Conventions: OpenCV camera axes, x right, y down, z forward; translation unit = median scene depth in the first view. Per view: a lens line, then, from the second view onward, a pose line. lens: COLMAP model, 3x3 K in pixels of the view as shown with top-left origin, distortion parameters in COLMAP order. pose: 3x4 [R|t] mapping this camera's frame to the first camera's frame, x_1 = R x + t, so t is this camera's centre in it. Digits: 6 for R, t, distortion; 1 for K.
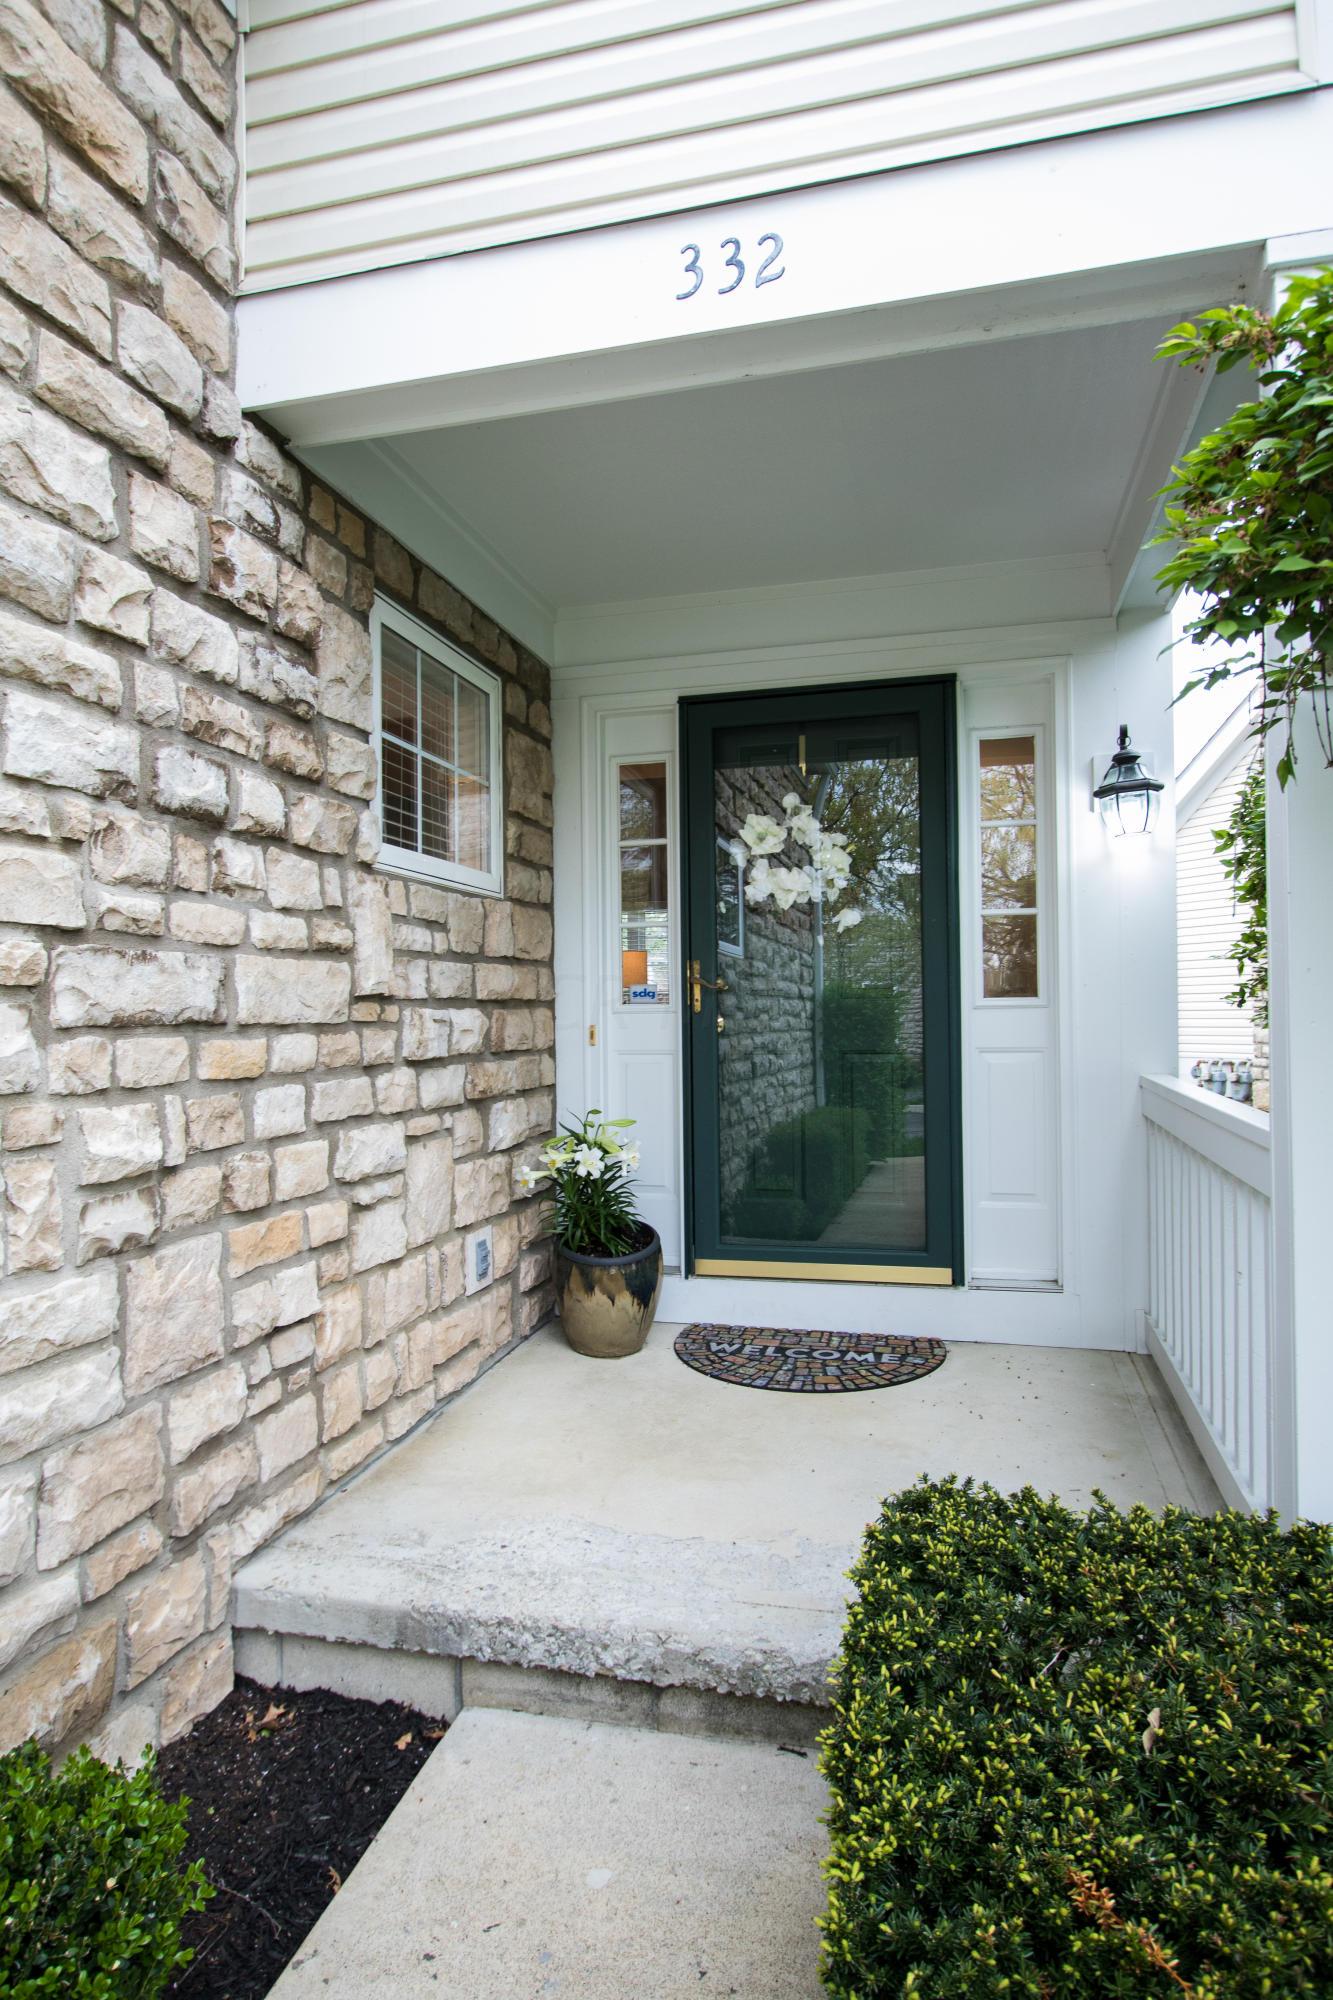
lens RADIAL K [[1174.0, 0, 668.0], [0, 1174.0, 1002.1], [0, 0, 1]] dist [-0.004161, -0.000487]
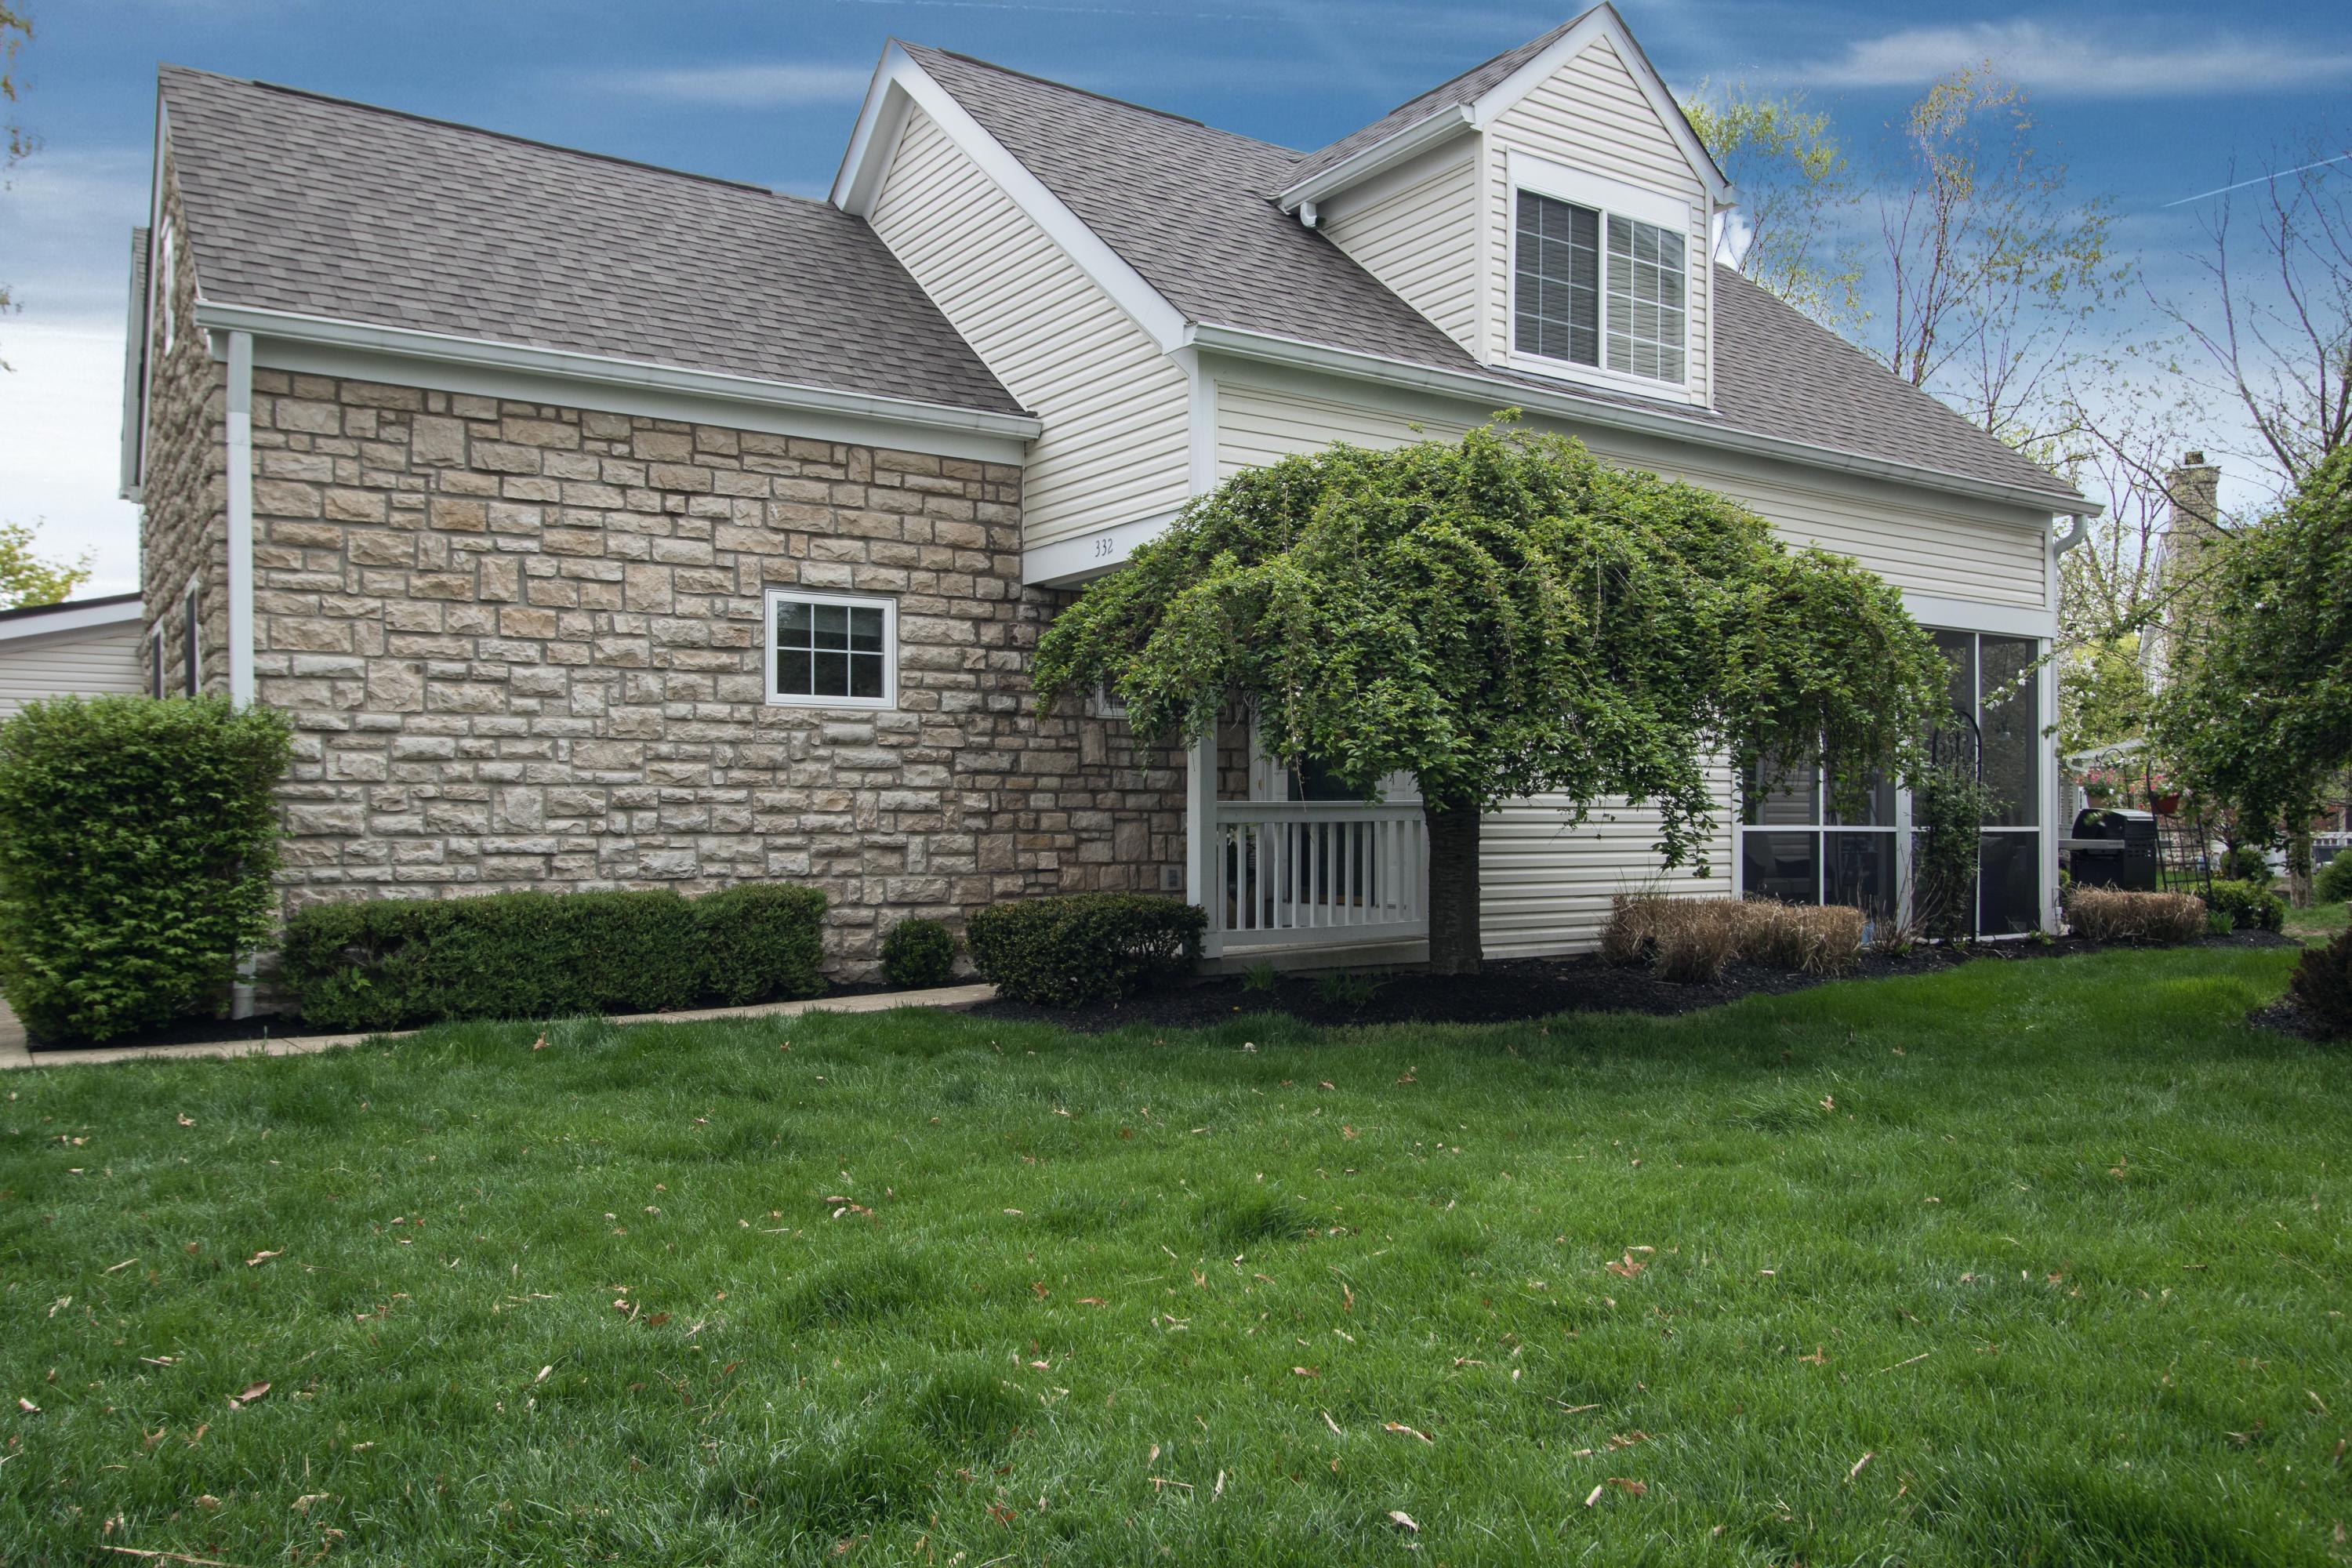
lens RADIAL K [[1761.8, 0, 1176.0], [0, 1761.8, 791.1], [0, 0, 1]] dist [0.000520, 0.000009]
pose [[0.752078, -0.004657, -0.659057, 3.391147], [0.002037, 0.999987, -0.004742, 0.098597], [0.659071, 0.002224, 0.752078, -2.566724]]
